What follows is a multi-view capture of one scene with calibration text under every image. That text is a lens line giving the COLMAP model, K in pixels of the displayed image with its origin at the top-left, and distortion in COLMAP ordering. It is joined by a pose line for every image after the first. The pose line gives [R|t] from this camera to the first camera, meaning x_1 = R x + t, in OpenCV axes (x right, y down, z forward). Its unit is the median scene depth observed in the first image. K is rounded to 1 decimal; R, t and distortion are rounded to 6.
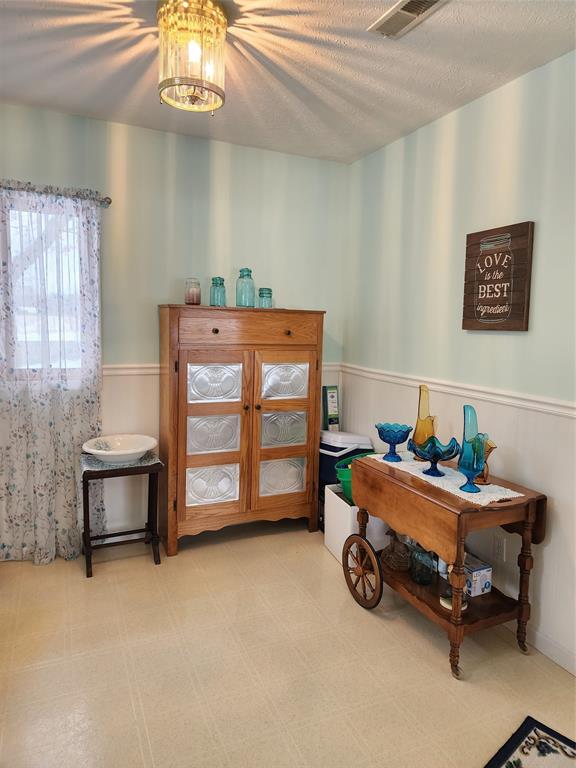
lens RADIAL K [[507.7, 0, 295.6], [0, 507.7, 378.5], [0, 0, 1]] dist [0.048897, -0.057647]
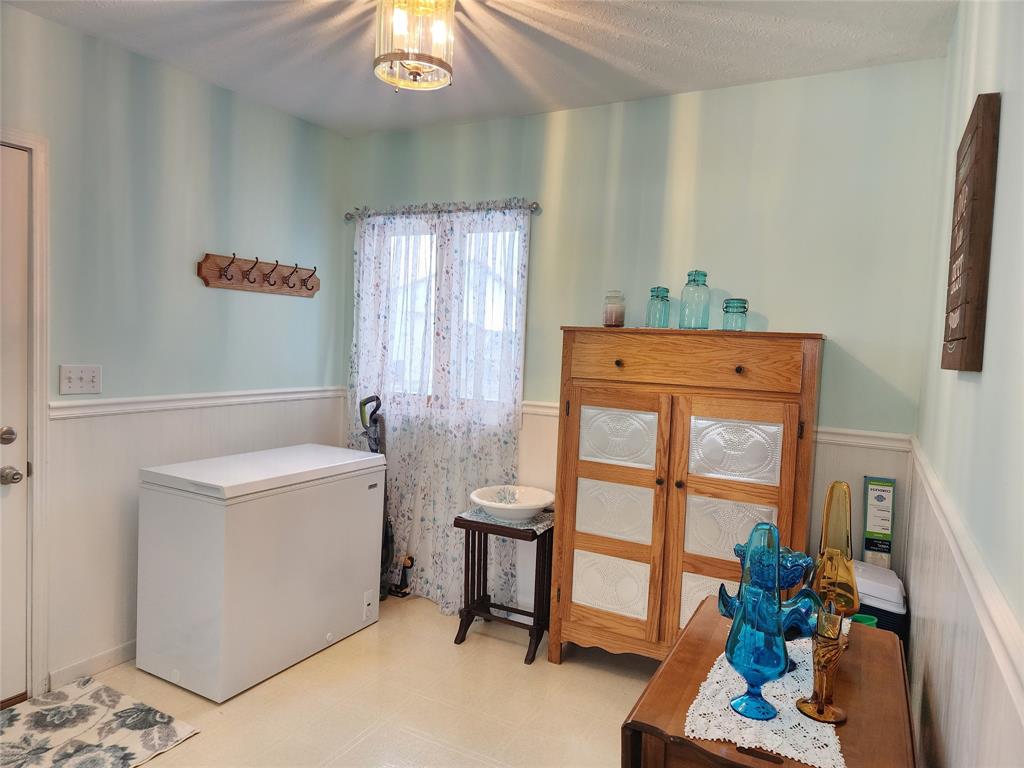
lens RADIAL K [[676.9, 0, 514.4], [0, 676.9, 389.0], [0, 0, 1]] dist [0.048897, -0.057647]
pose [[0.582927, 0.050415, -0.810959, 0.500228], [-0.120243, 0.992436, -0.024735, -0.015846], [0.803578, 0.111931, 0.584580, 0.328792]]
